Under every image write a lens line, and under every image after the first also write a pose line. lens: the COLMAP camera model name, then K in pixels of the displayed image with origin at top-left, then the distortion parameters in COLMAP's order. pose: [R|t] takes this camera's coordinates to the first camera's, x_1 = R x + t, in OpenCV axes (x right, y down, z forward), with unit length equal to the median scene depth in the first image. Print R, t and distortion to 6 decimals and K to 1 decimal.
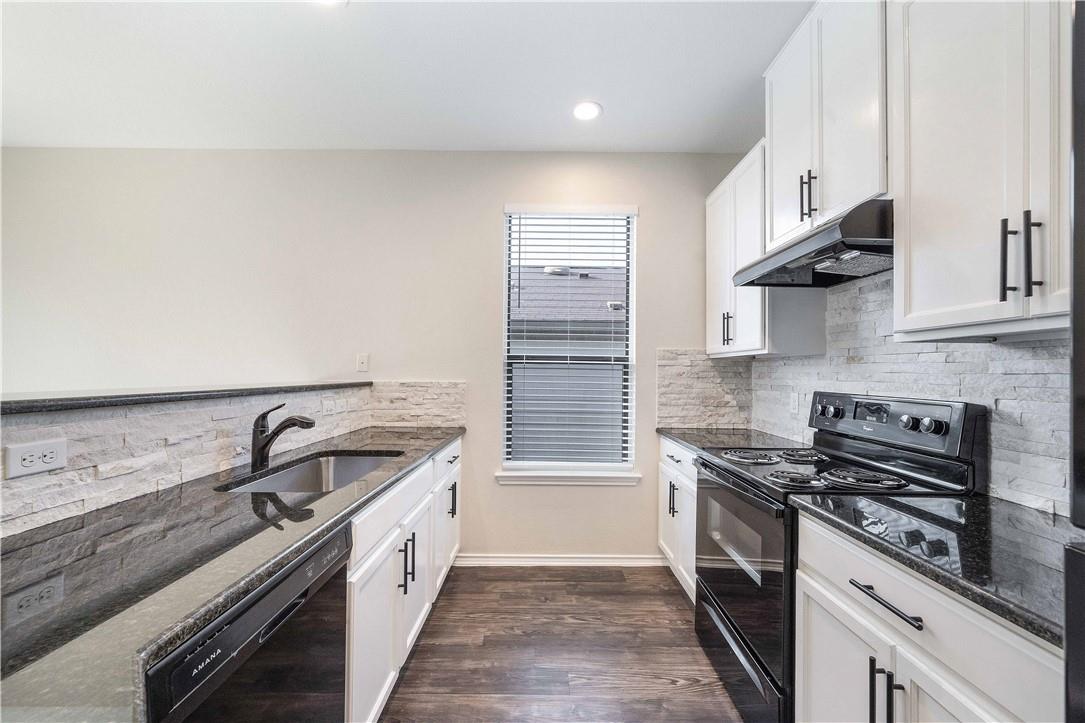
lens RADIAL K [[424.8, 0, 545.7], [0, 424.8, 364.9], [0, 0, 1]] dist [-0.001447, 0.000273]
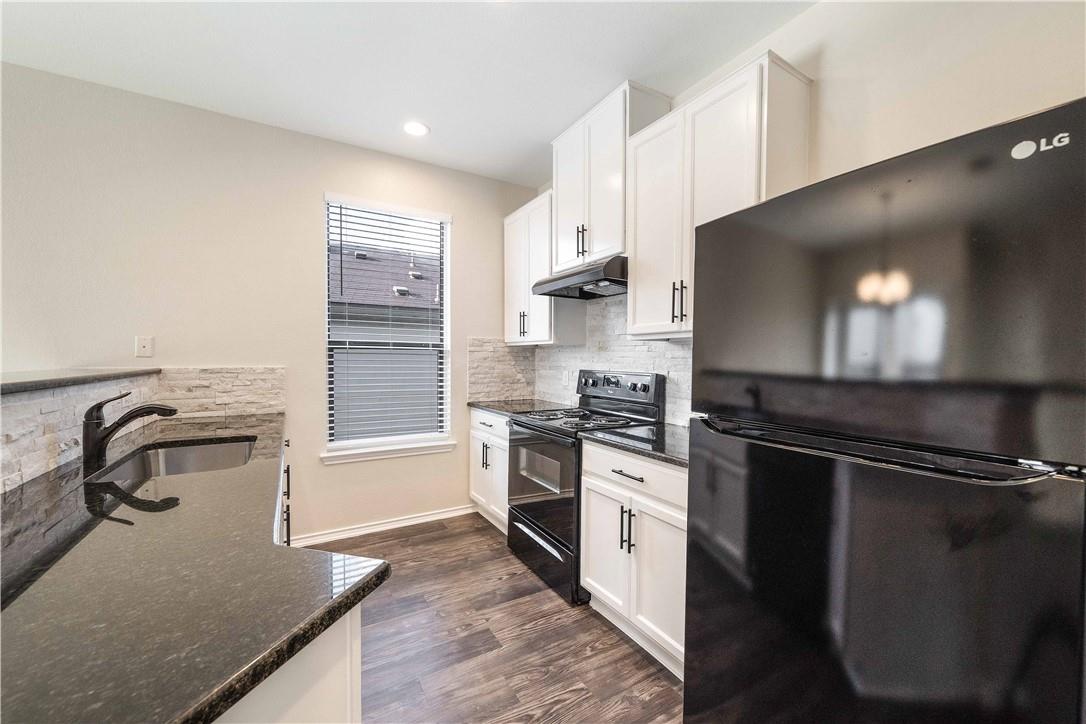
lens RADIAL K [[425.2, 0, 541.1], [0, 425.2, 363.1], [0, 0, 1]] dist [-0.001447, 0.000273]
pose [[0.859407, -0.010234, 0.511190, -0.257379], [-0.007653, 0.999430, 0.032874, -0.008976], [-0.511235, -0.032165, 0.858839, -0.219647]]
